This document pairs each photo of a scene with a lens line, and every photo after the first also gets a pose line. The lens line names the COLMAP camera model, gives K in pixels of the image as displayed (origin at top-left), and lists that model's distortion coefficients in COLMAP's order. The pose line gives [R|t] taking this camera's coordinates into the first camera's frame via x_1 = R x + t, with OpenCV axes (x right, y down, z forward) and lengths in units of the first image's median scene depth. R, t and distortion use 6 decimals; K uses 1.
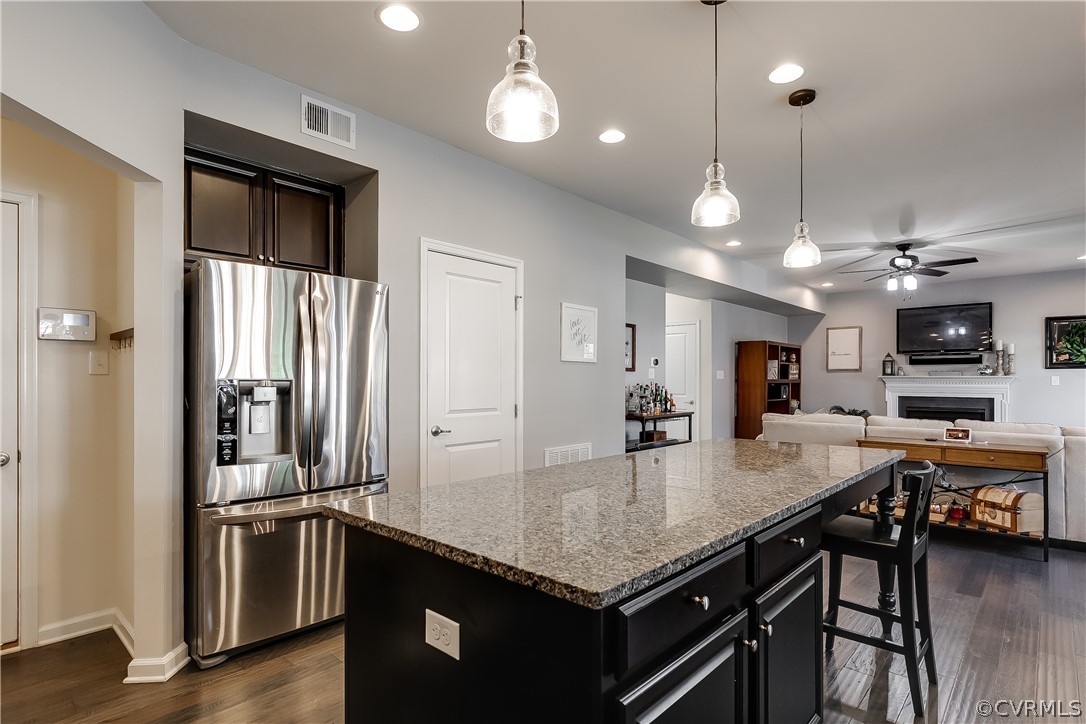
lens RADIAL K [[559.0, 0, 545.5], [0, 559.0, 379.6], [0, 0, 1]] dist [0.000957, -0.000201]
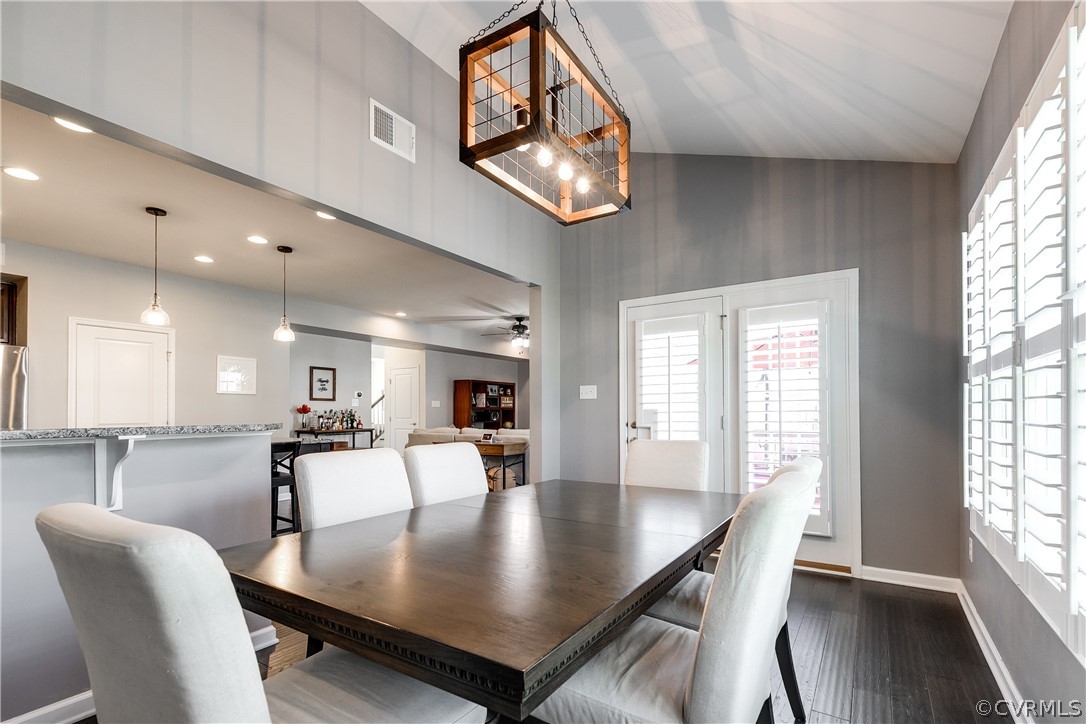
lens RADIAL K [[497.0, 0, 552.2], [0, 497.0, 412.1], [0, 0, 1]] dist [0.001218, -0.001542]
pose [[0.984355, -0.008650, 0.175982, 0.372754], [0.008857, 0.999961, -0.000389, 0.014762], [-0.175972, 0.001942, 0.984393, -0.276992]]
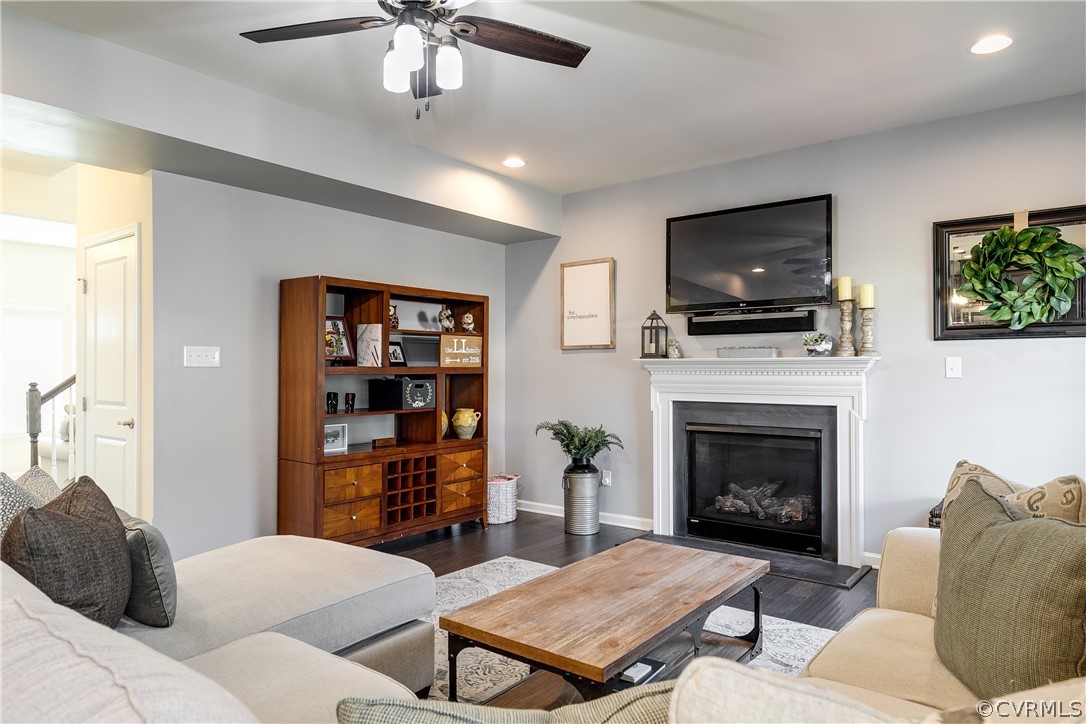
lens RADIAL K [[687.2, 0, 537.7], [0, 687.2, 371.0], [0, 0, 1]] dist [0.025593, -0.001781]
pose [[0.996465, -0.005363, 0.083838, 0.510224], [0.004987, 0.999977, 0.004696, 0.000984], [-0.083861, -0.004261, 0.996468, 0.457161]]
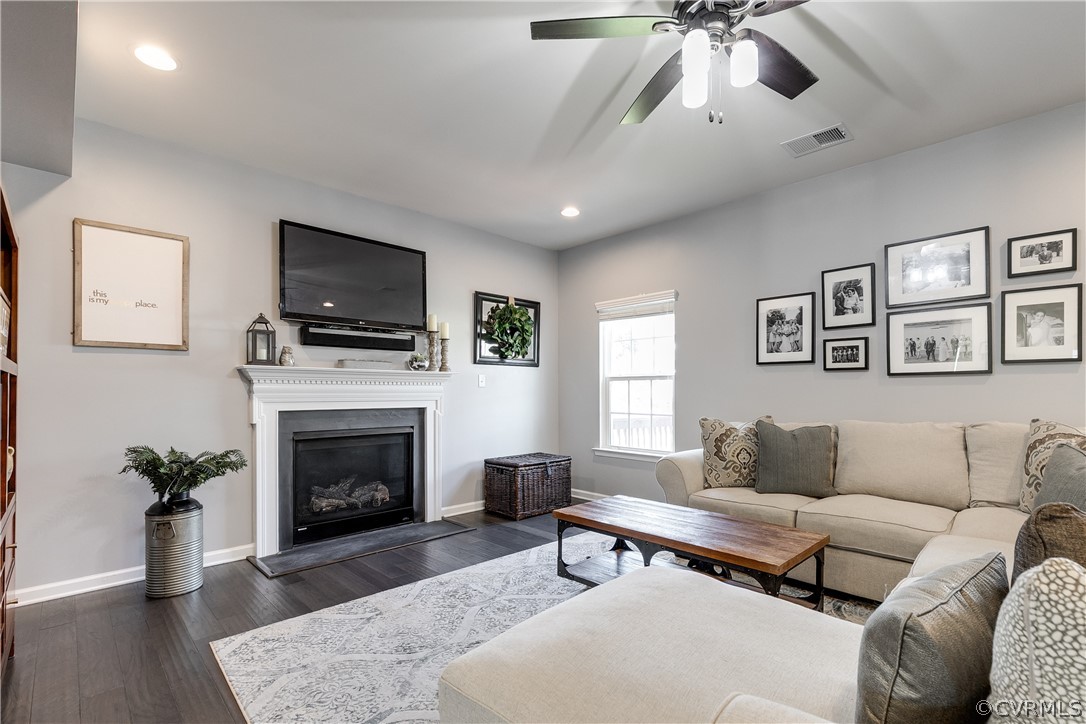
lens RADIAL K [[497.0, 0, 569.7], [0, 497.0, 392.6], [0, 0, 1]] dist [0.001218, -0.001542]
pose [[0.030899, -0.006781, 0.999500, 0.250512], [-0.002613, 0.999973, 0.006865, 0.012489], [-0.999519, -0.002824, 0.030880, 0.819844]]
